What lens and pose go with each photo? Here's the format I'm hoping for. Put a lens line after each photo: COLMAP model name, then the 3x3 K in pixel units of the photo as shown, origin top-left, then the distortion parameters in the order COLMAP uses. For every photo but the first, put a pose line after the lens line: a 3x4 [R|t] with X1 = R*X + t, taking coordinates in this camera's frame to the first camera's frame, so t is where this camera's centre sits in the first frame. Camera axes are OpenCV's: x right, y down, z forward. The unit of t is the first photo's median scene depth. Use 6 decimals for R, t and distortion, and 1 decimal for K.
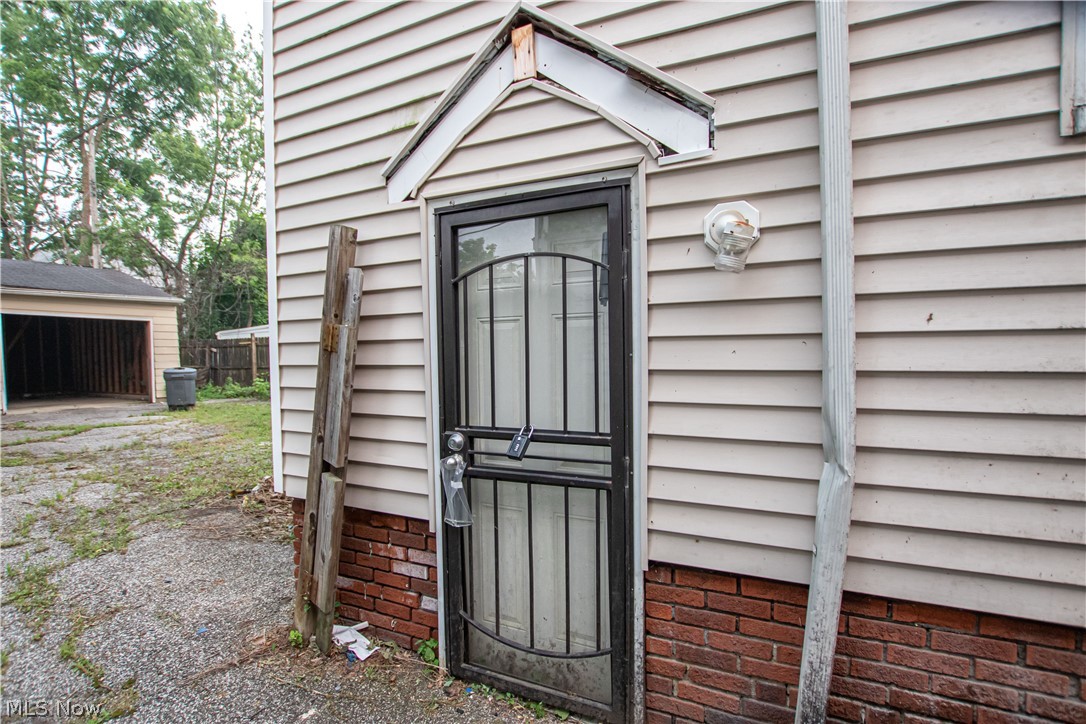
lens RADIAL K [[494.6, 0, 541.9], [0, 494.6, 372.6], [0, 0, 1]] dist [-0.023633, -0.000108]
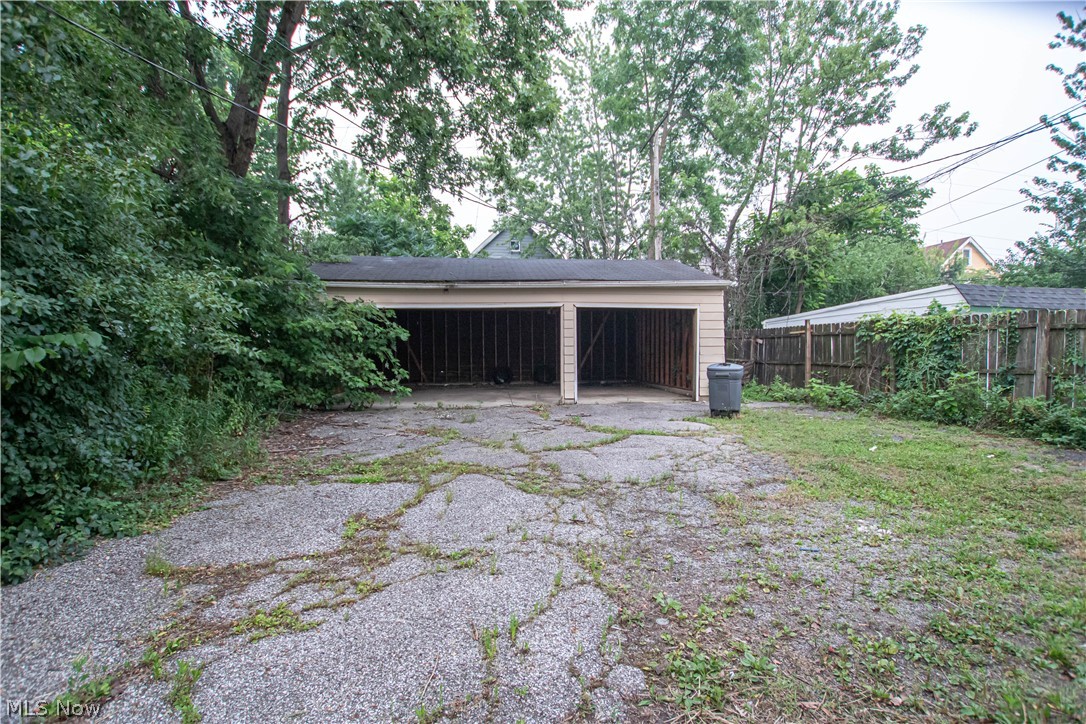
lens RADIAL K [[494.6, 0, 541.9], [0, 494.6, 372.6], [0, 0, 1]] dist [-0.023633, -0.000108]
pose [[0.549889, 0.046255, -0.833956, -0.160130], [-0.031586, 0.998903, 0.034577, -0.009273], [0.834640, 0.007327, 0.550747, 0.210222]]
